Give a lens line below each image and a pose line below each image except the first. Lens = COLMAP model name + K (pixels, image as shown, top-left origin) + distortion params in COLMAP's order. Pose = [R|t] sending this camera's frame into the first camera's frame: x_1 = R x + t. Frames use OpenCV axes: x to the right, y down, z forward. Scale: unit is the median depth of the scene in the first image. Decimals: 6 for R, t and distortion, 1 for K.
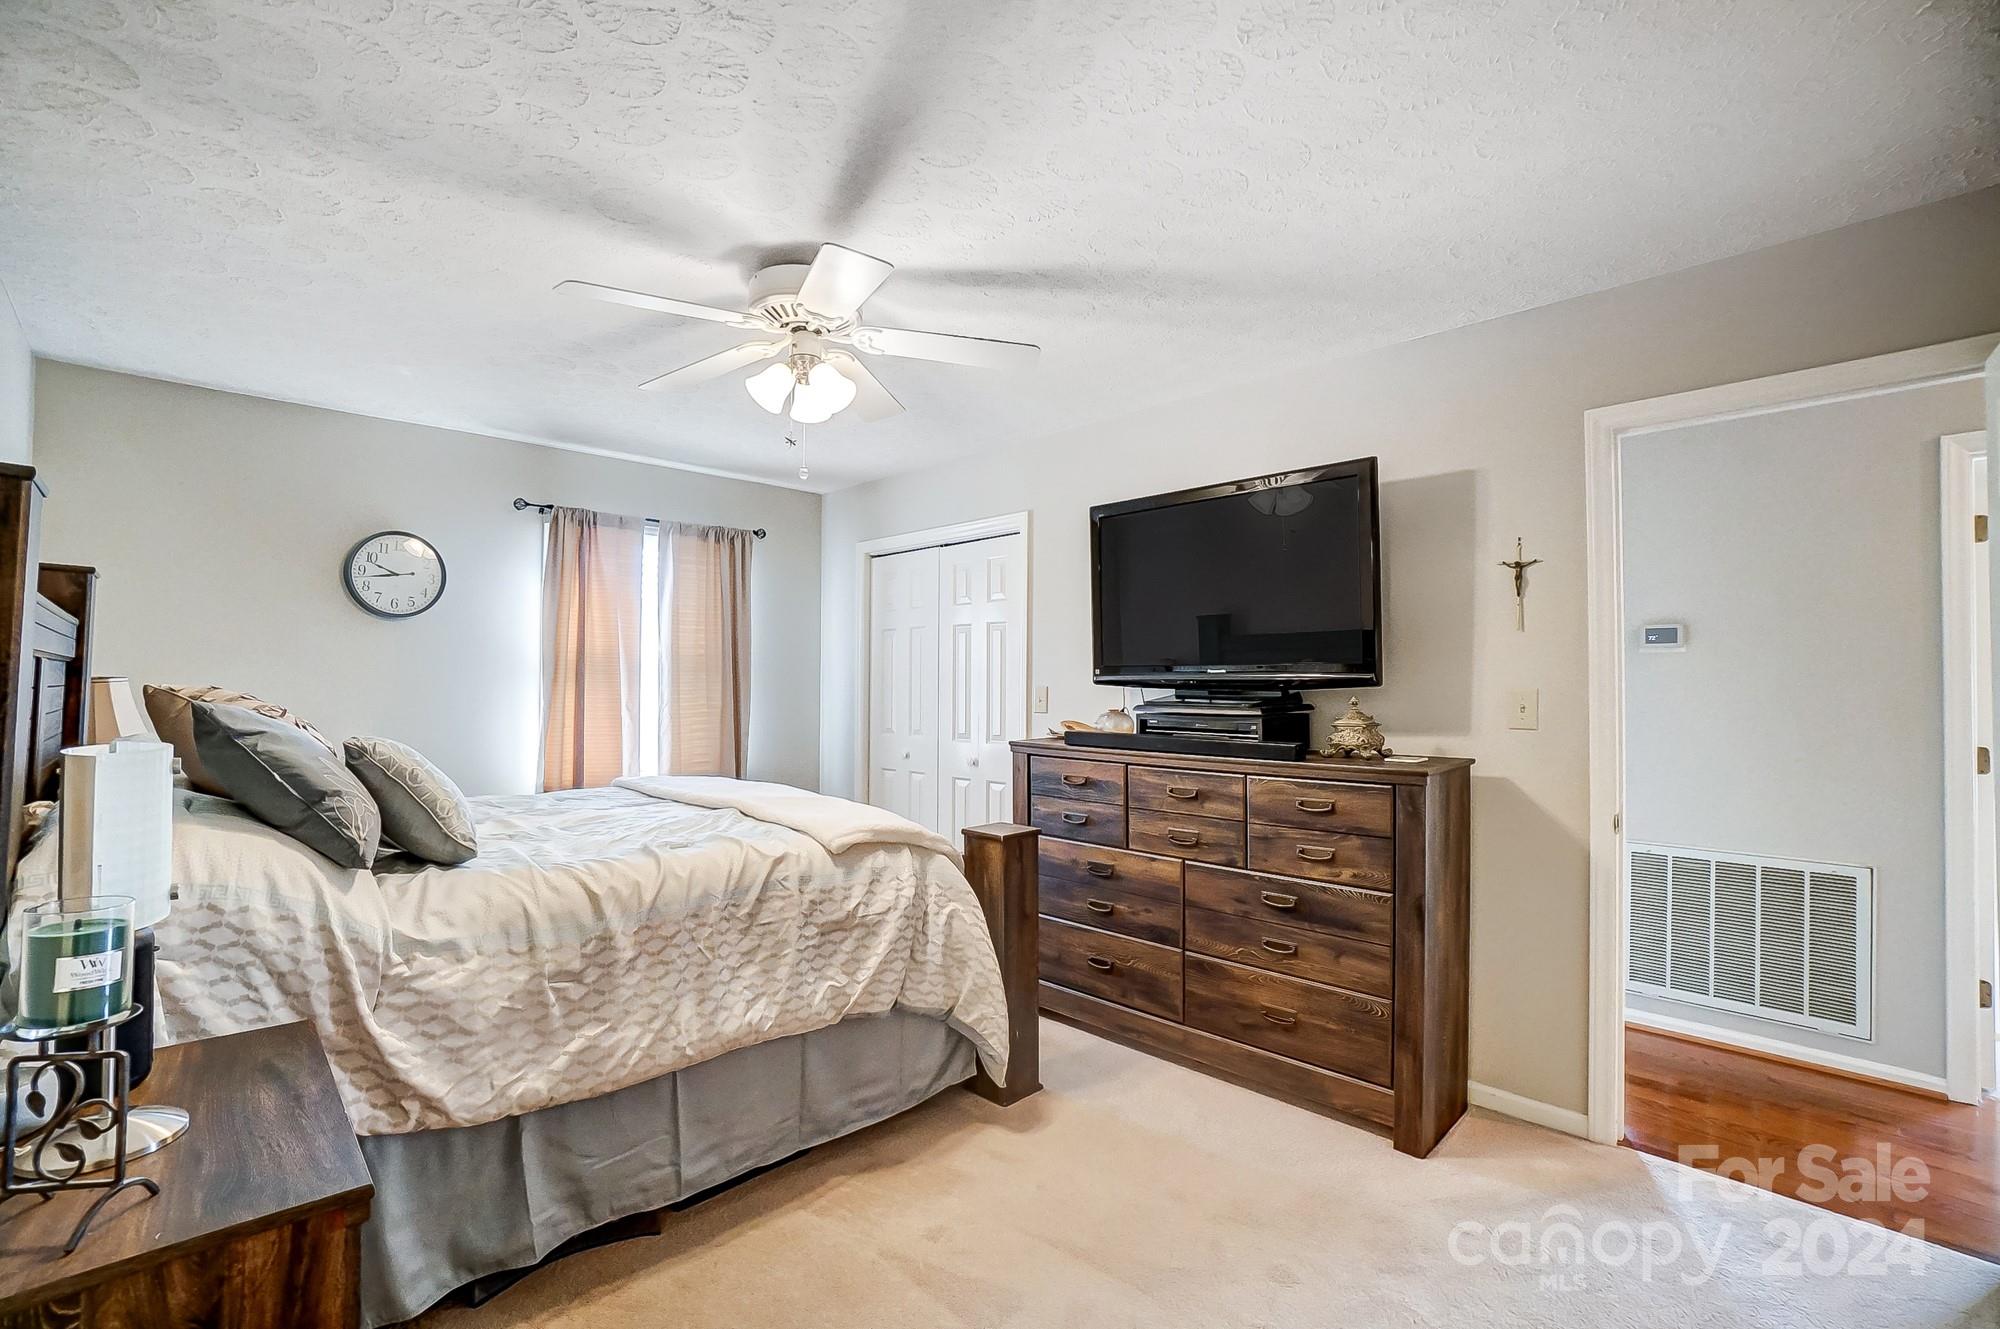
lens RADIAL K [[906.0, 0, 977.4], [0, 906.0, 676.2], [0, 0, 1]] dist [-0.063780, 0.026280]
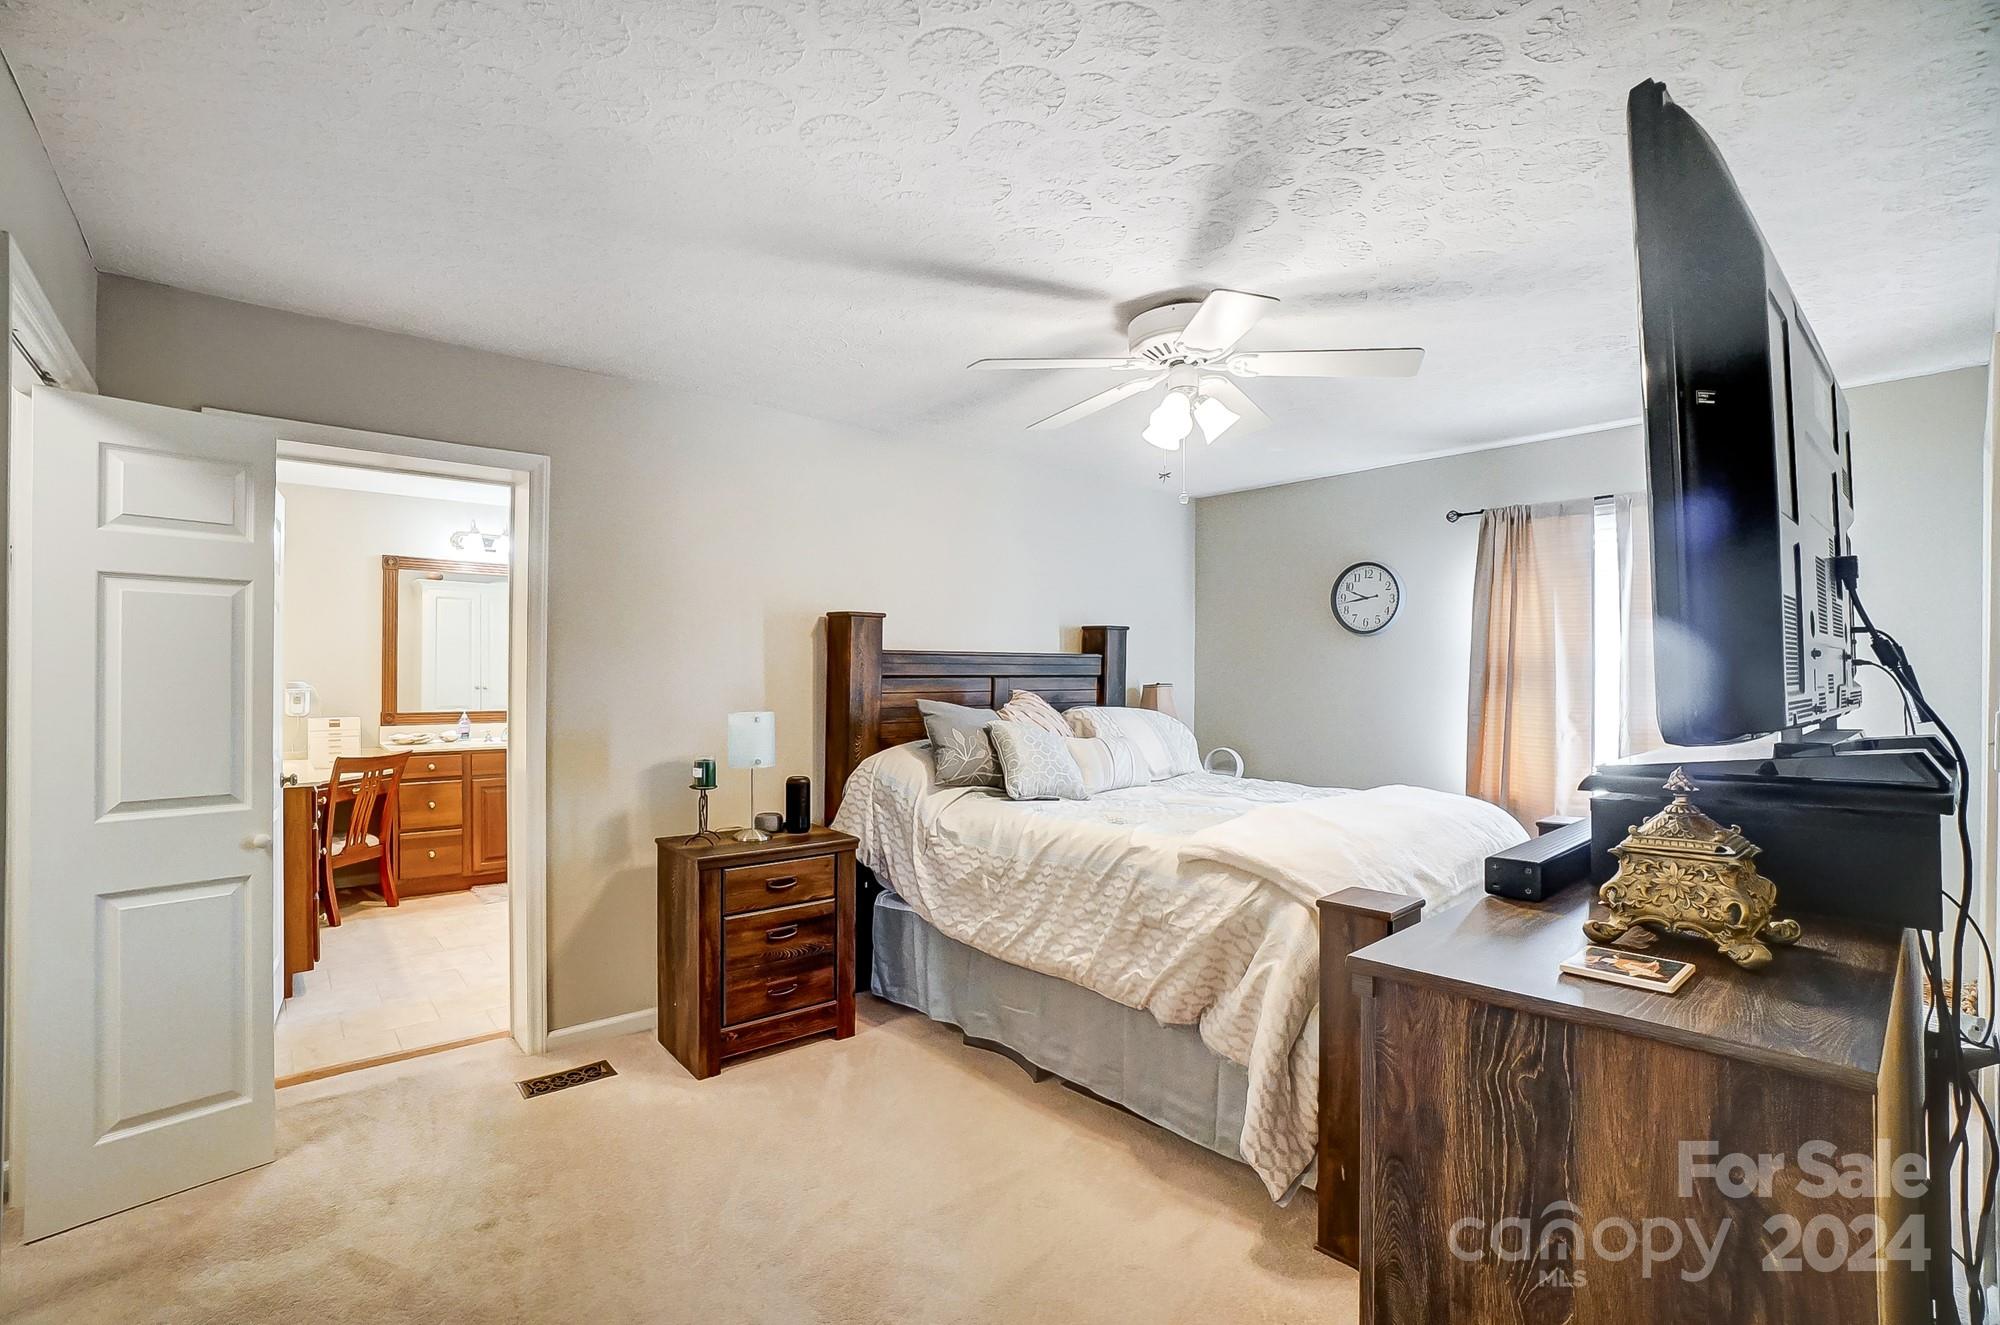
lens RADIAL K [[906.0, 0, 977.4], [0, 906.0, 674.2], [0, 0, 1]] dist [-0.063780, 0.026280]
pose [[-0.068236, 0.000165, -0.997669, 0.894845], [0.003818, 0.999993, -0.000096, -0.019515], [0.997662, -0.003816, -0.068236, 0.835023]]
